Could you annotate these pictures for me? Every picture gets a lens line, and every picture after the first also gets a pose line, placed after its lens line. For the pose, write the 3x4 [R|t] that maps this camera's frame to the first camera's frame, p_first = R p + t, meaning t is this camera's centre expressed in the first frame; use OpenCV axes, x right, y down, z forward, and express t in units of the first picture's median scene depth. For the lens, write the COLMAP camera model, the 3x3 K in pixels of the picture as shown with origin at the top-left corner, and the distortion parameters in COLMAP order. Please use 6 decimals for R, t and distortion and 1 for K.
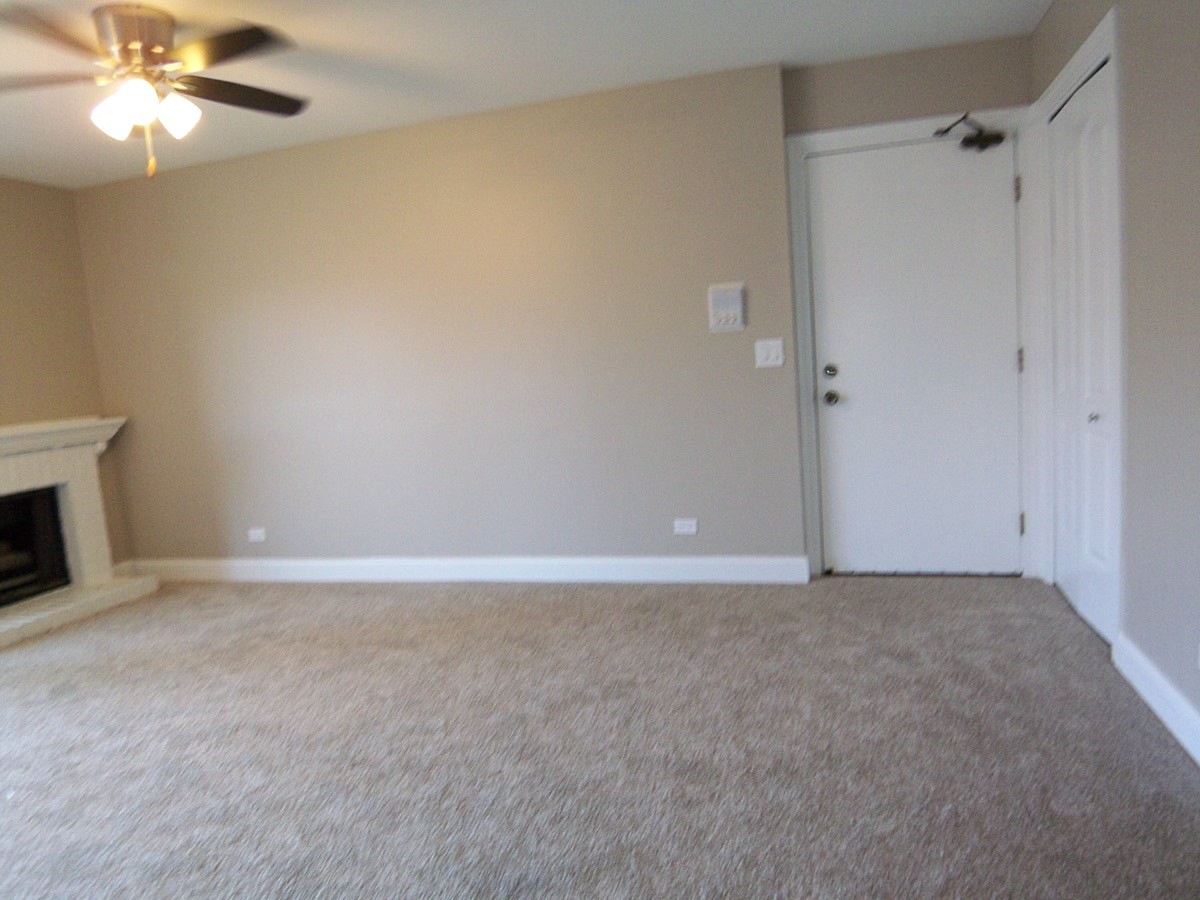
lens RADIAL K [[812.6, 0, 606.9], [0, 812.6, 458.6], [0, 0, 1]] dist [-0.007888, -0.043251]
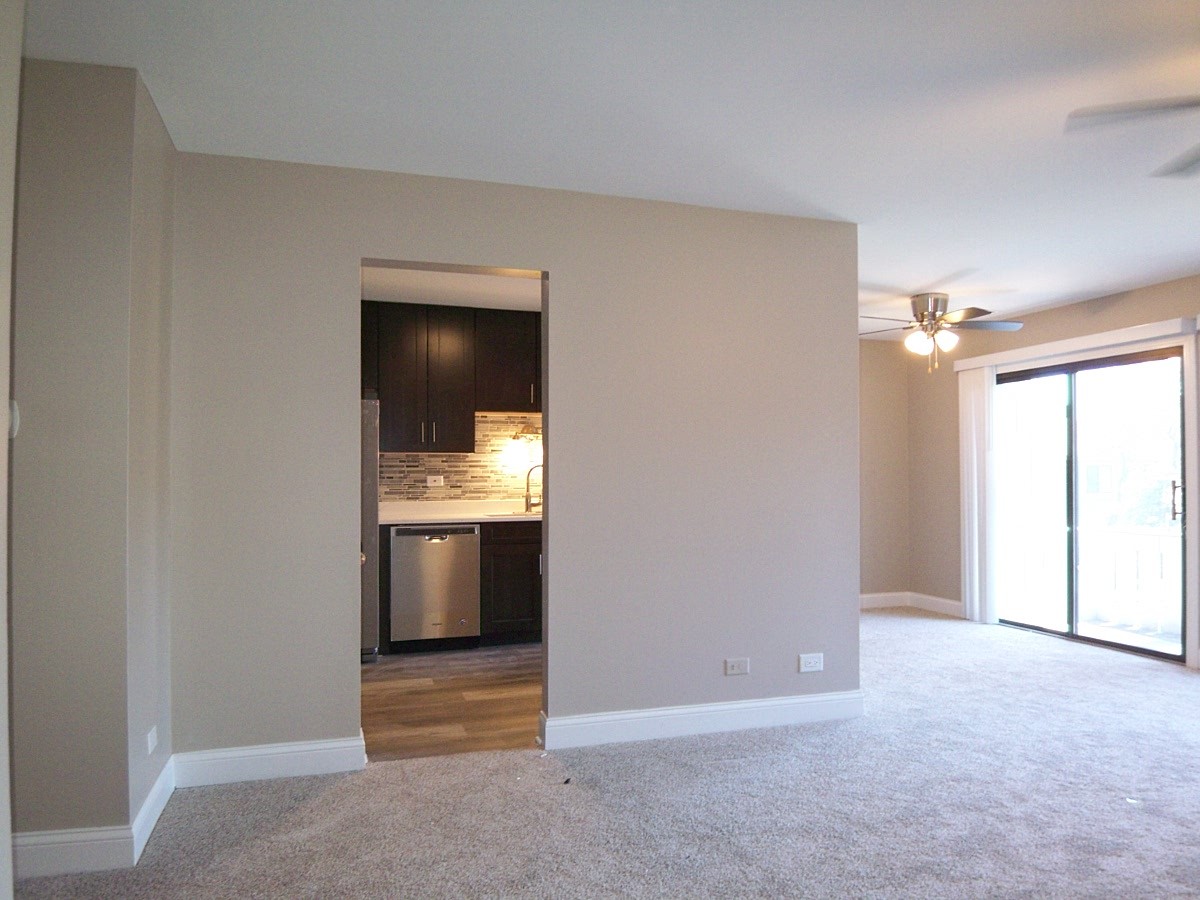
lens RADIAL K [[812.6, 0, 612.1], [0, 812.6, 464.6], [0, 0, 1]] dist [-0.007888, -0.043251]
pose [[-0.825573, 0.066543, -0.560358, 0.328400], [-0.003626, 0.992377, 0.123187, -0.137670], [0.564284, 0.103732, -0.819038, 0.898474]]
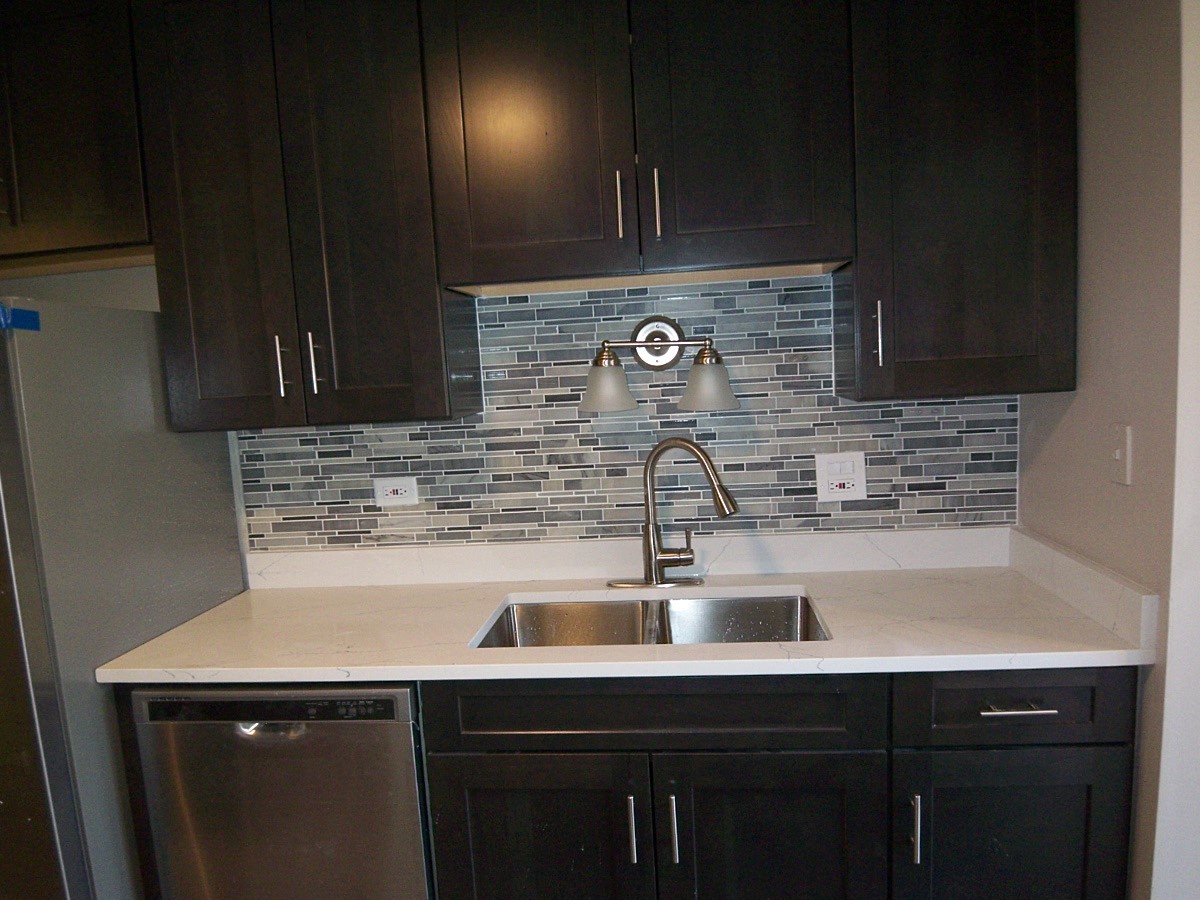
lens RADIAL K [[812.6, 0, 607.6], [0, 812.6, 461.9], [0, 0, 1]] dist [-0.007888, -0.043251]
pose [[-0.976222, 0.143404, -0.162559, -0.324075], [0.101461, 0.964968, 0.241954, -0.053601], [0.191561, 0.219707, -0.956574, -0.015116]]
